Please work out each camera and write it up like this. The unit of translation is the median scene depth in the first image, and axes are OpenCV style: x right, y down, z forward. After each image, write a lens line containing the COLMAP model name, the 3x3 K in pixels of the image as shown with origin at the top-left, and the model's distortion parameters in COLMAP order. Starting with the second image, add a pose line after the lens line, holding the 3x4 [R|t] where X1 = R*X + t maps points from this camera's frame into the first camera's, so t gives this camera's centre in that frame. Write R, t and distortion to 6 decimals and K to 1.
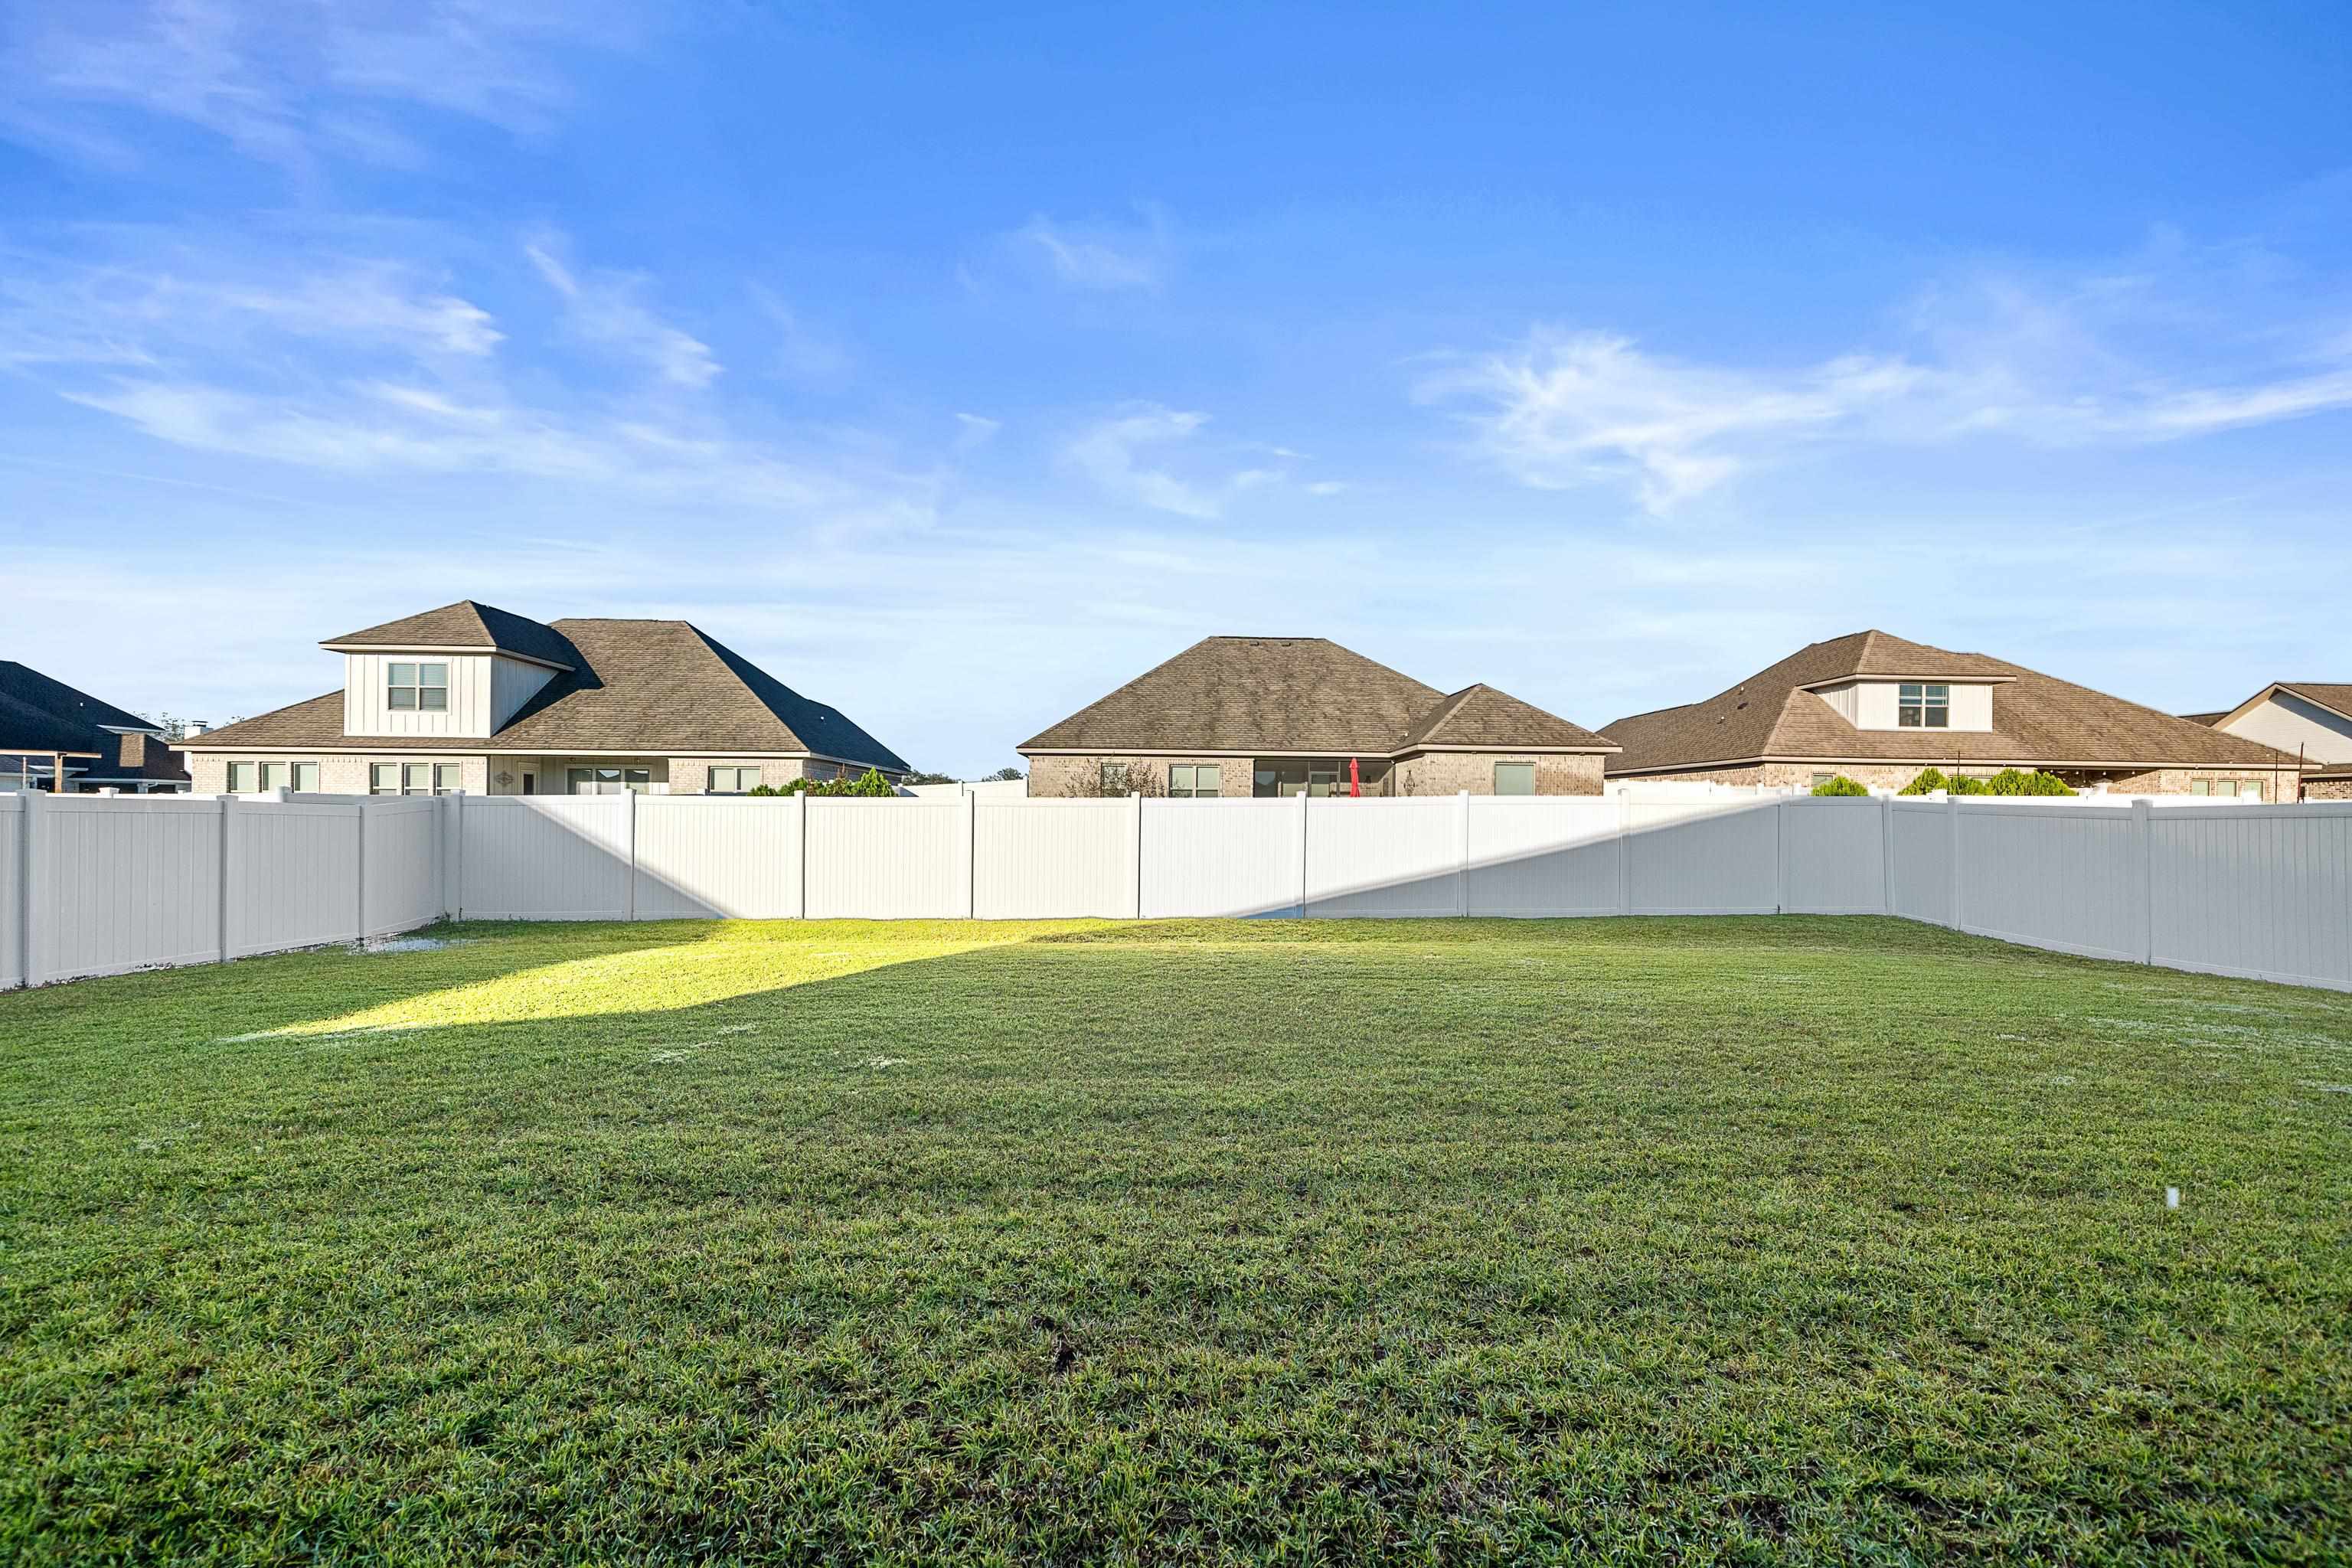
lens RADIAL K [[935.9, 0, 1167.6], [0, 935.9, 813.6], [0, 0, 1]] dist [-0.002597, 0.000023]
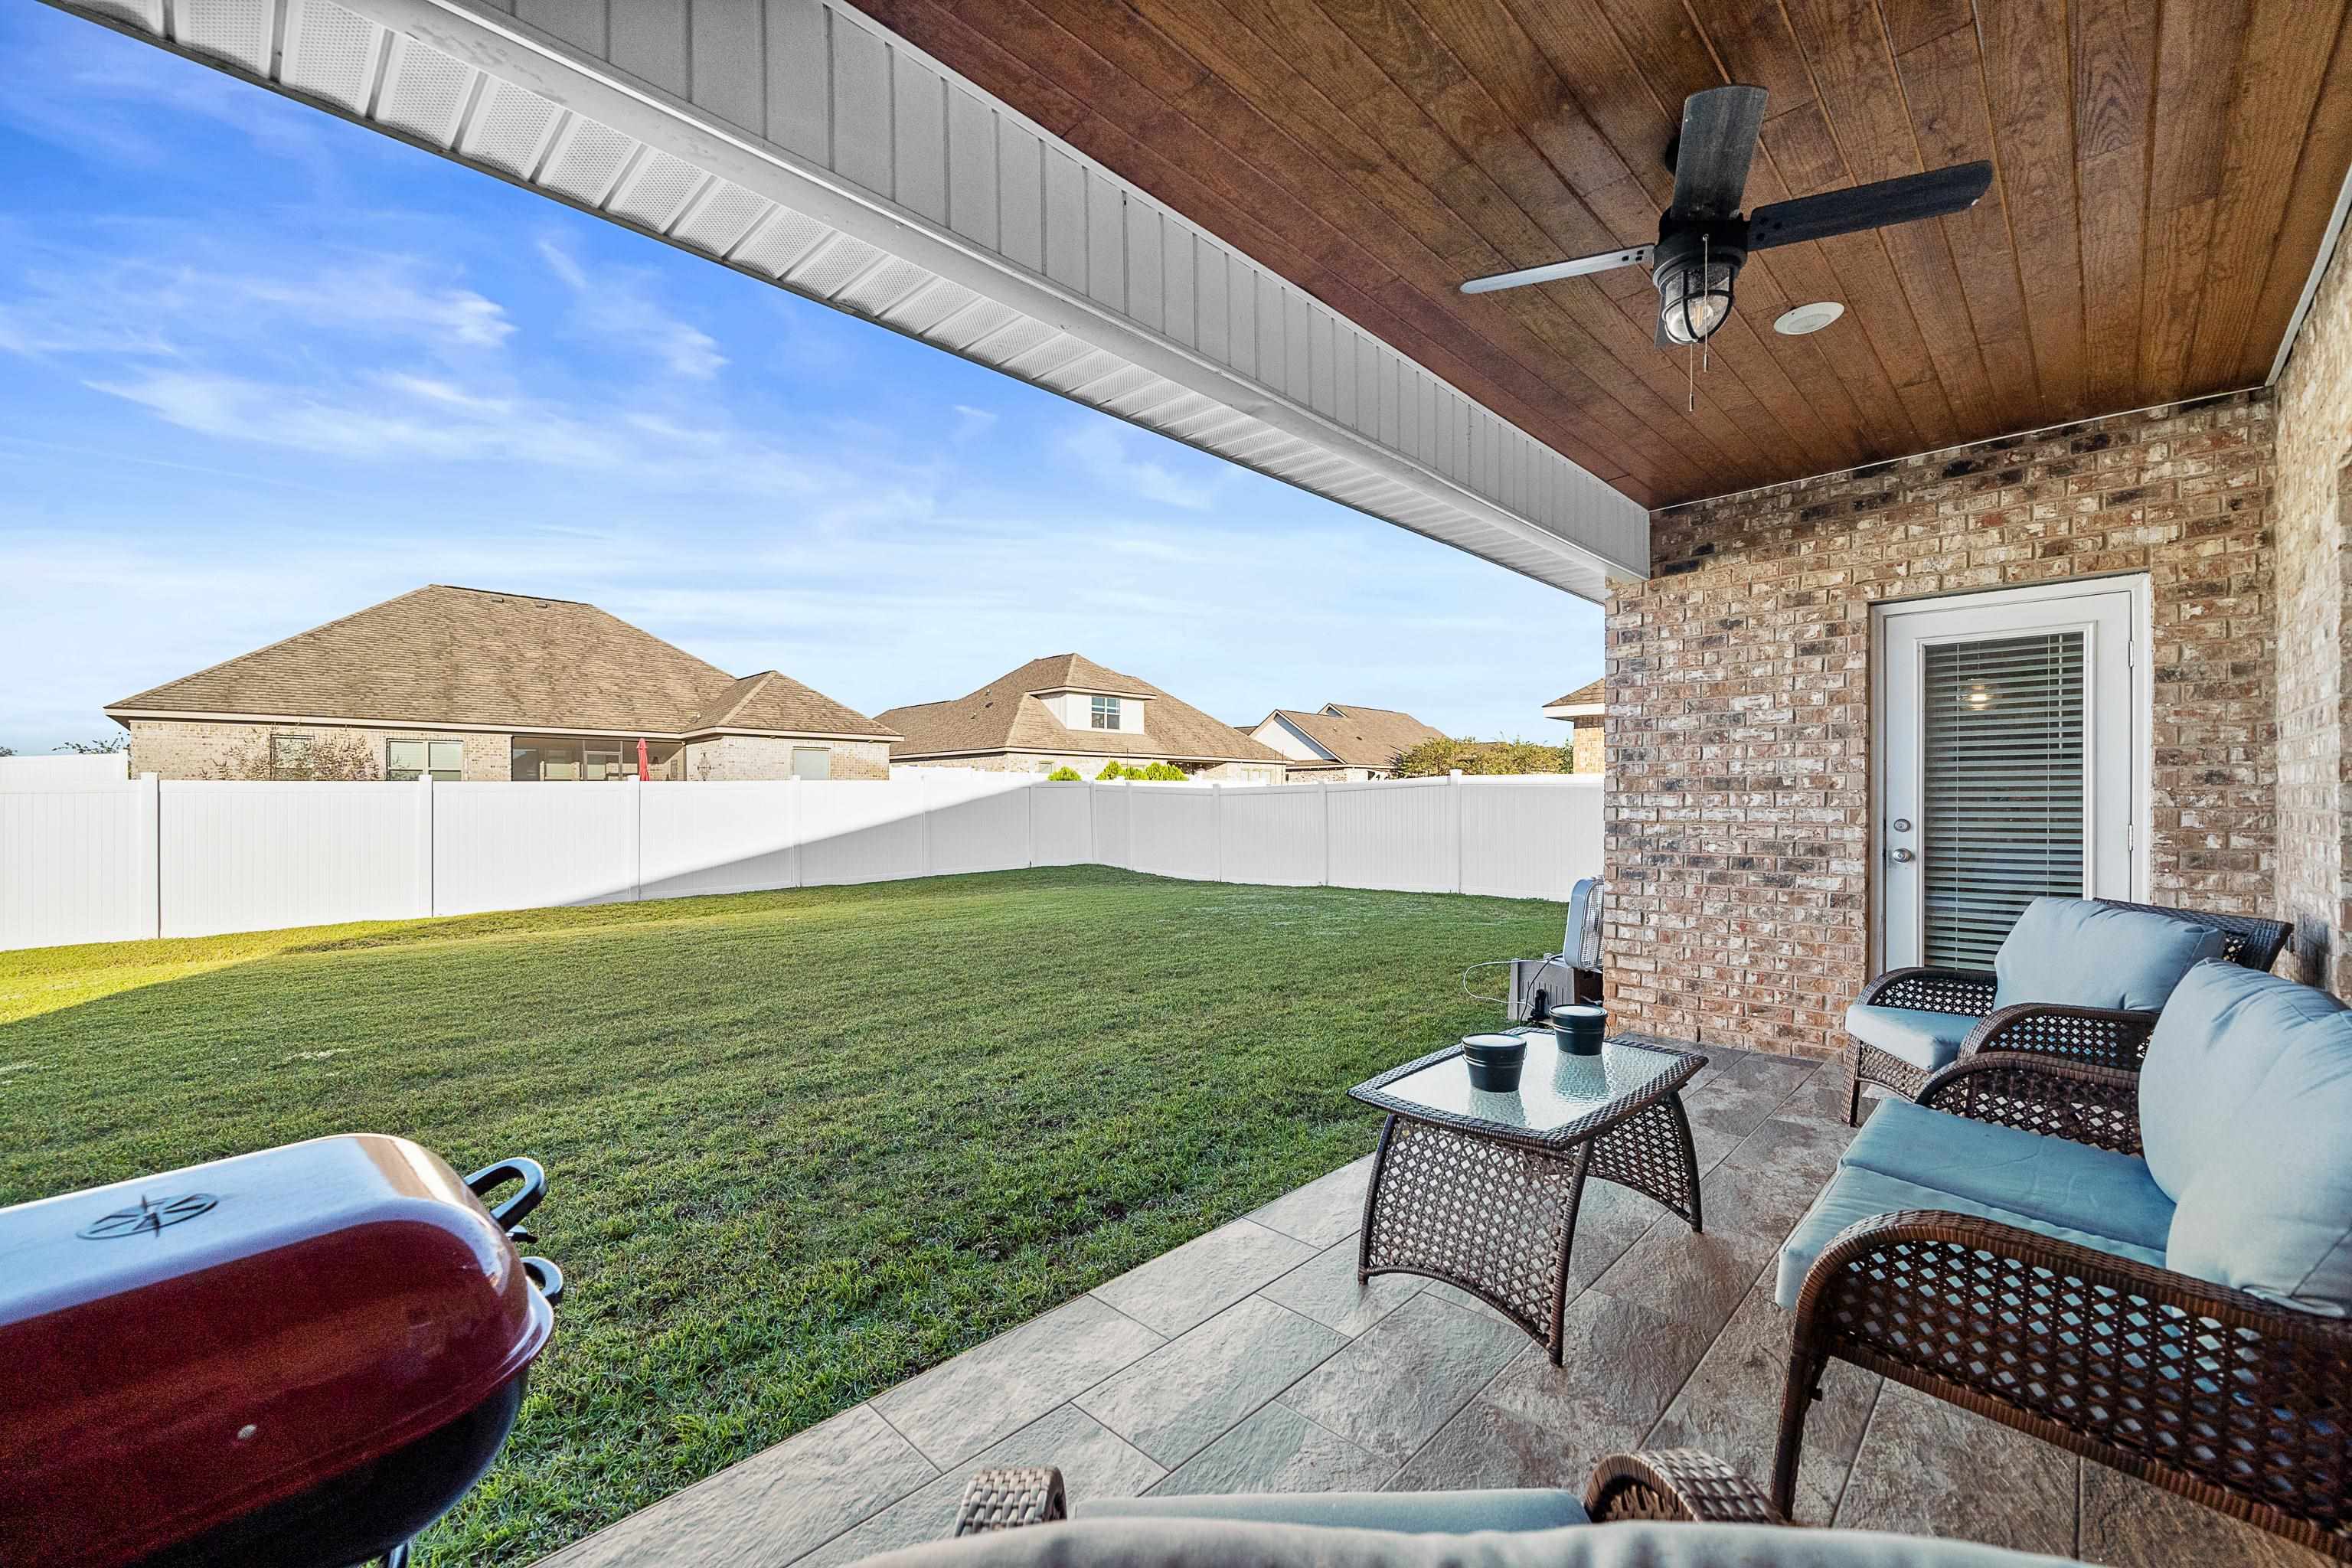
lens RADIAL K [[935.9, 0, 1174.3], [0, 935.9, 796.8], [0, 0, 1]] dist [-0.002597, 0.000023]
pose [[0.725964, -0.009986, 0.687660, -0.060279], [0.008919, 0.999947, 0.005106, -0.000159], [-0.687675, 0.002426, 0.726015, -0.060646]]
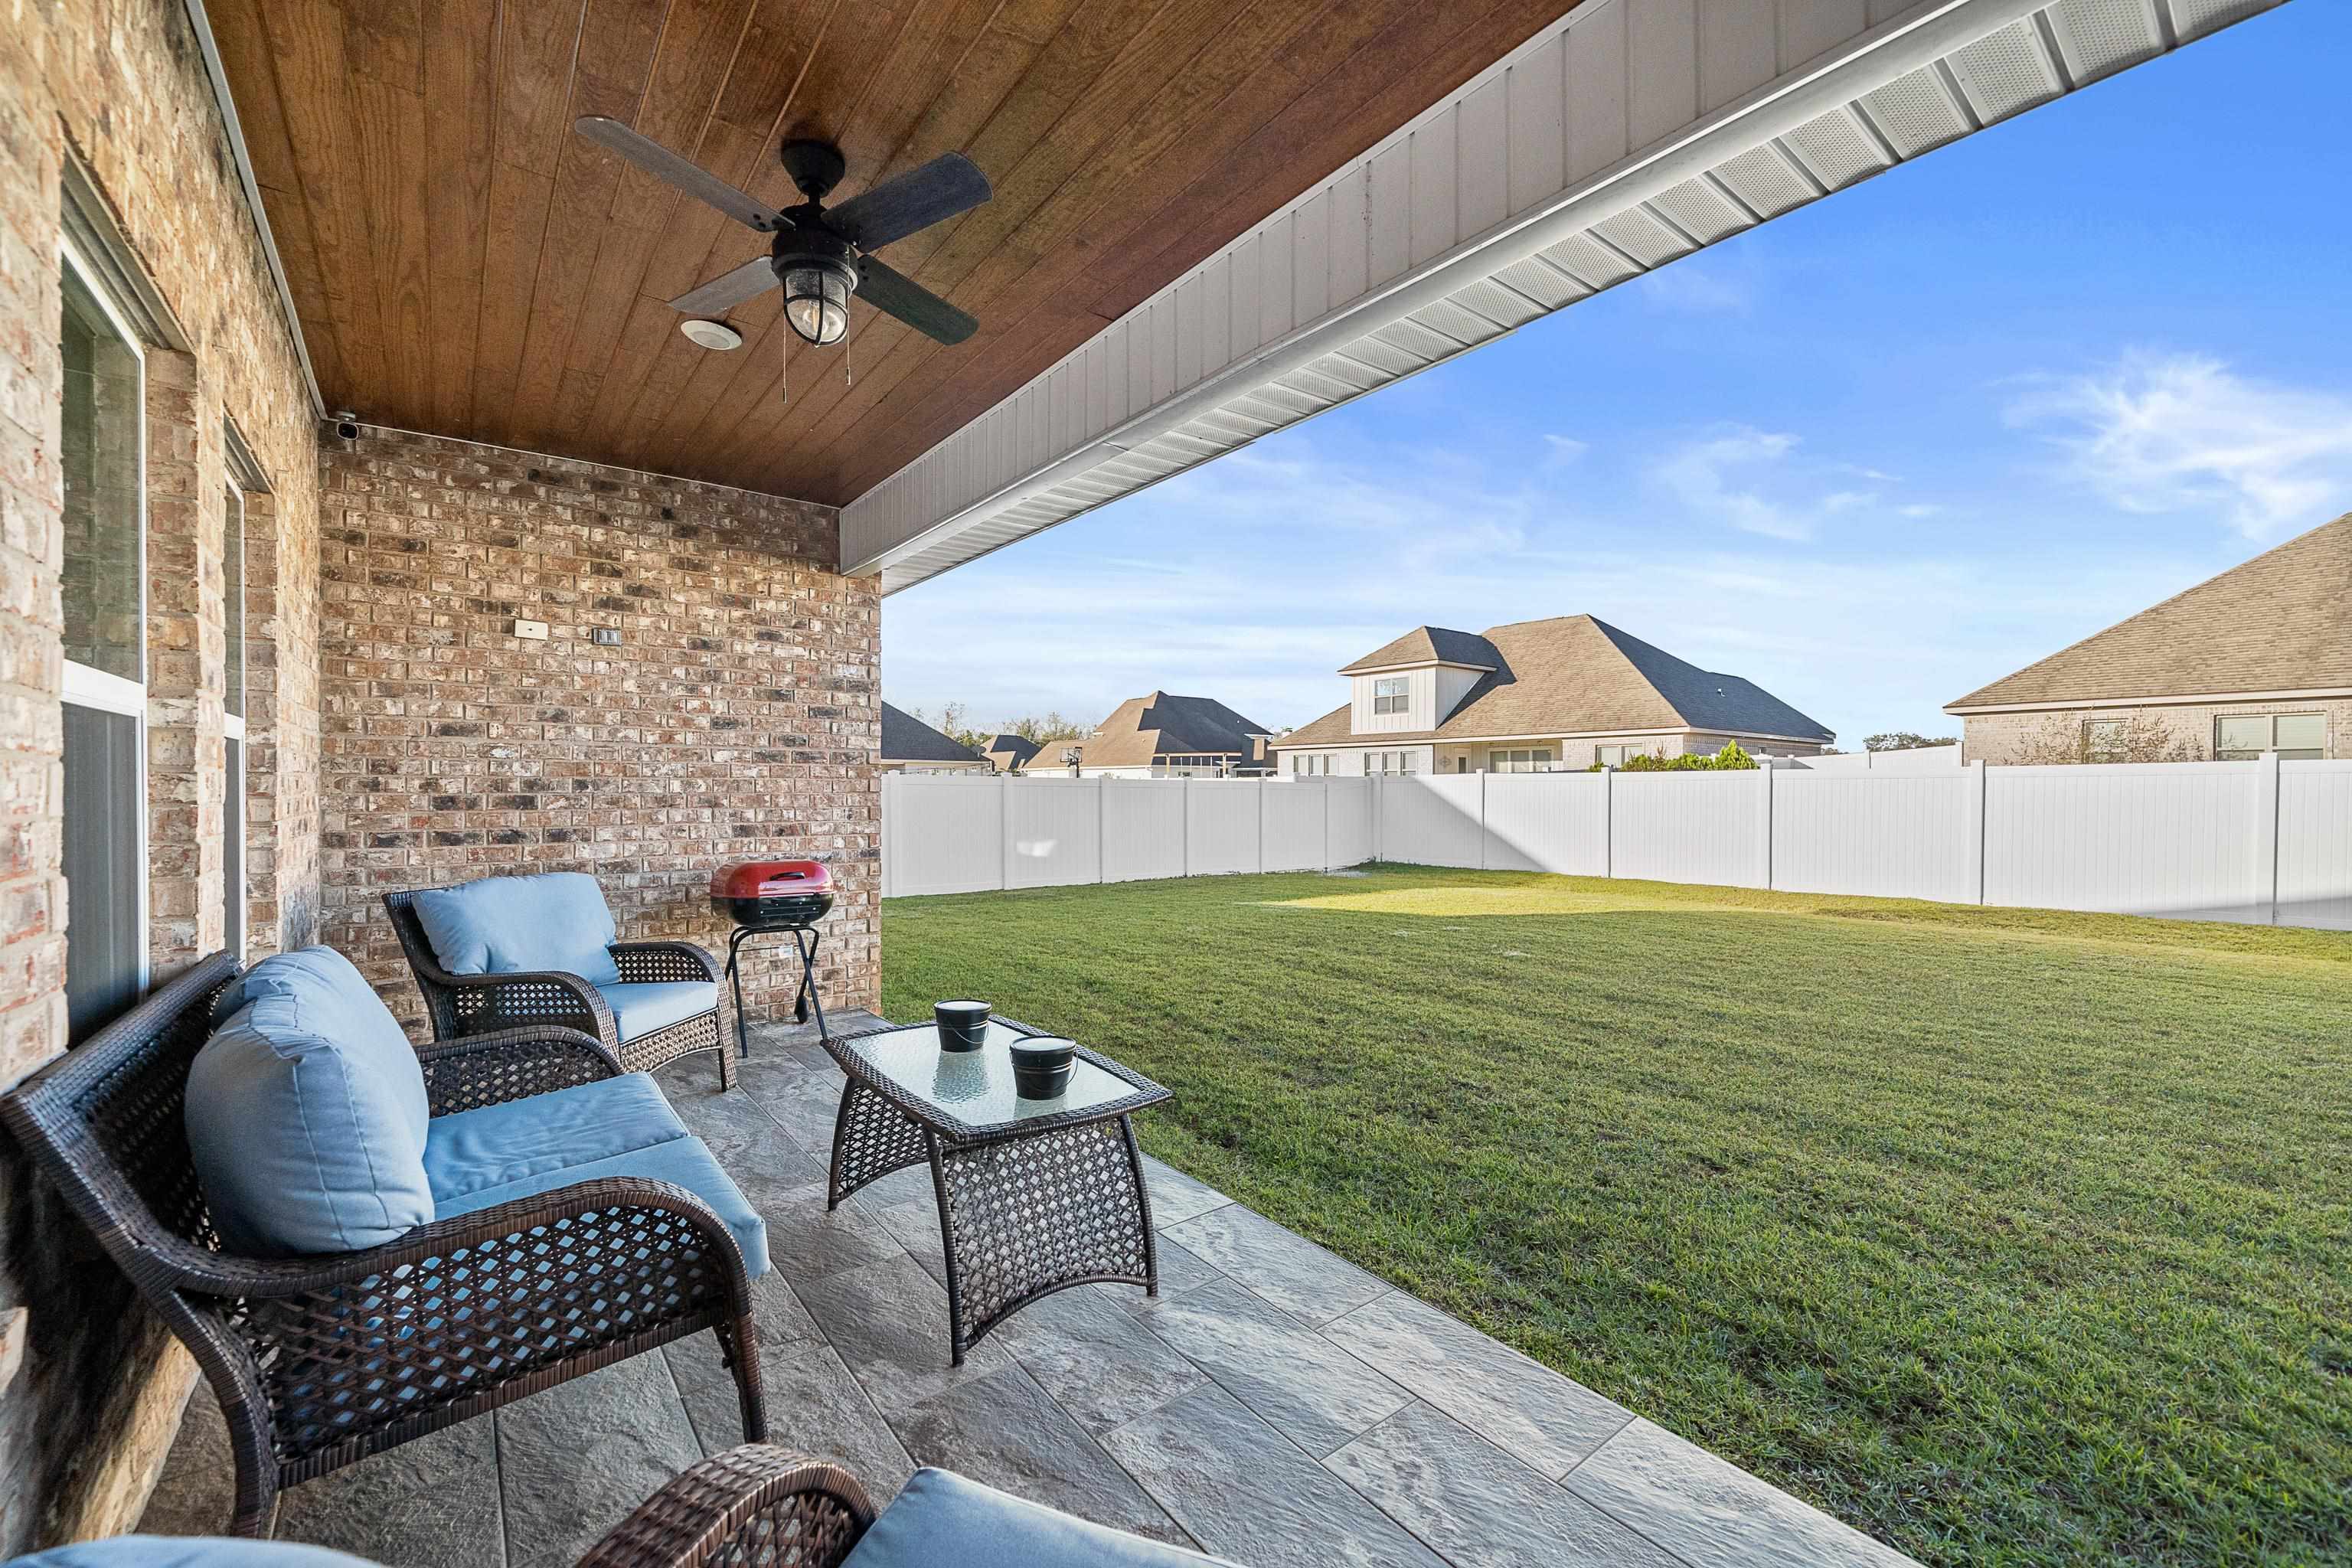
lens RADIAL K [[935.9, 0, 1177.3], [0, 935.9, 791.1], [0, 0, 1]] dist [-0.002597, 0.000023]
pose [[0.593285, -0.003673, -0.804984, 0.107004], [0.005484, 0.999985, -0.000520, 0.001309], [0.804974, -0.004106, 0.593296, -0.056842]]
